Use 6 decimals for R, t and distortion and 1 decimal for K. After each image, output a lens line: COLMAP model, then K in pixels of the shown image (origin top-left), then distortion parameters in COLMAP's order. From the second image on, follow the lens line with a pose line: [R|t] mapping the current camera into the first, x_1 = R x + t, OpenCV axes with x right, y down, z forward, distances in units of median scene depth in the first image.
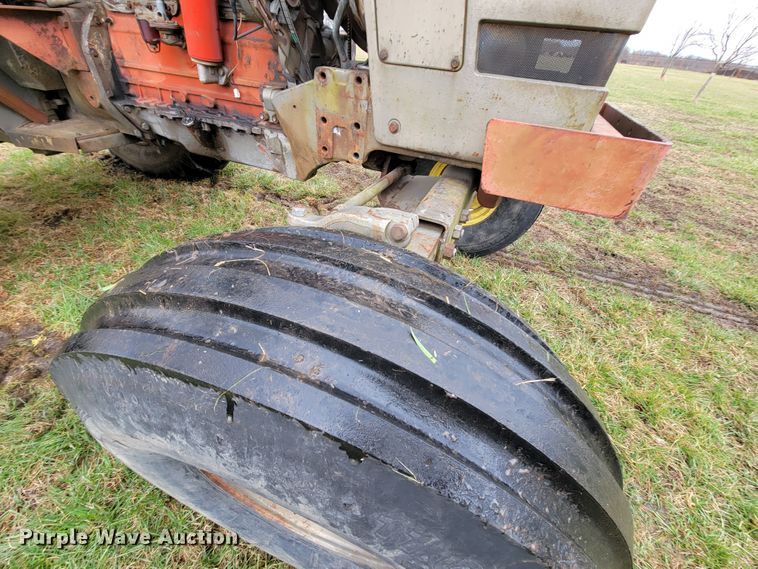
lens RADIAL K [[304.5, 0, 371.1], [0, 304.5, 289.2], [0, 0, 1]] dist [-0.000193, -0.002502]
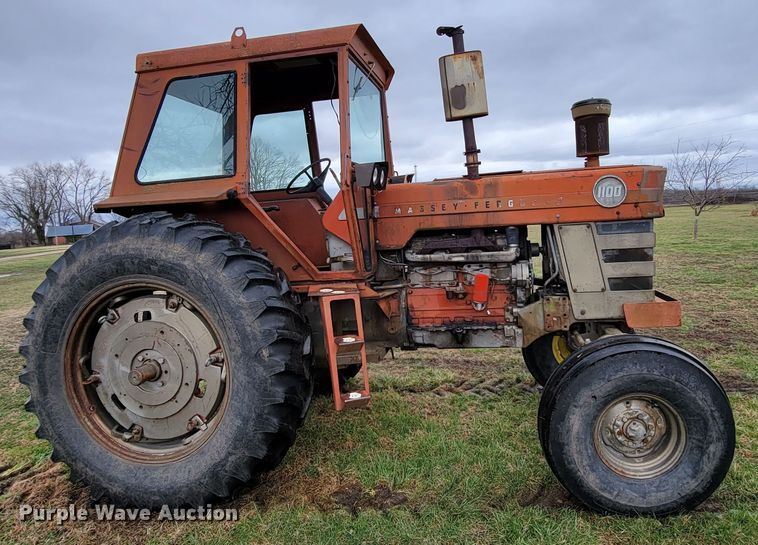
lens RADIAL K [[505.1, 0, 401.8], [0, 505.1, 245.3], [0, 0, 1]] dist [-0.002307, -0.001578]
pose [[0.967474, -0.143418, 0.208387, -1.624971], [0.239645, 0.783433, -0.573413, 0.793252], [-0.081020, 0.604701, 0.792321, -1.879839]]
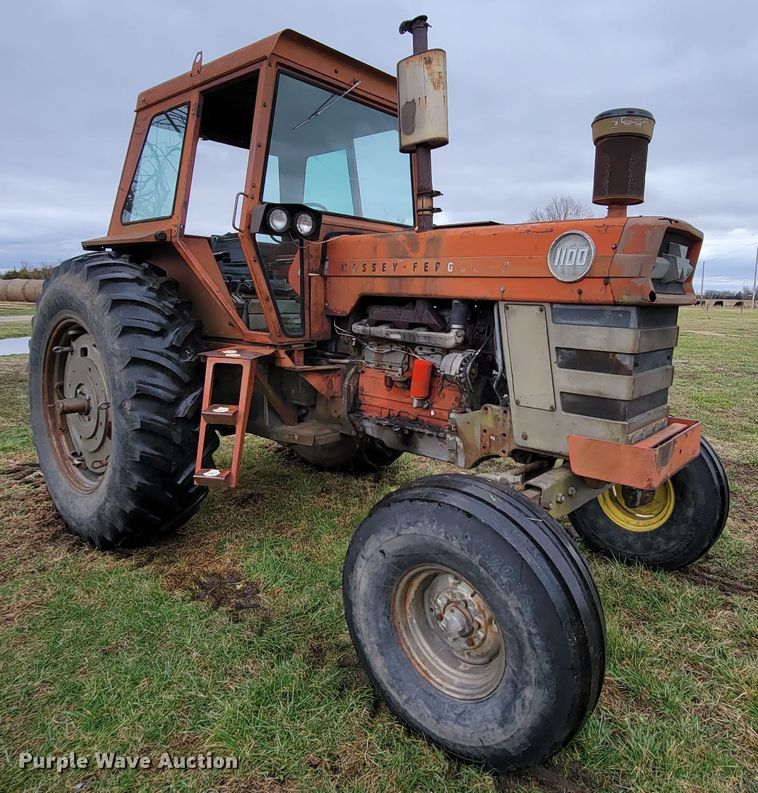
lens RADIAL K [[554.2, 0, 443.3], [0, 554.2, 359.9], [0, 0, 1]] dist [-0.000580, -0.003351]
pose [[0.963672, -0.014932, -0.266672, 0.351186], [-0.136884, 0.829733, -0.541115, 0.626806], [0.229346, 0.557961, 0.797546, -1.339869]]
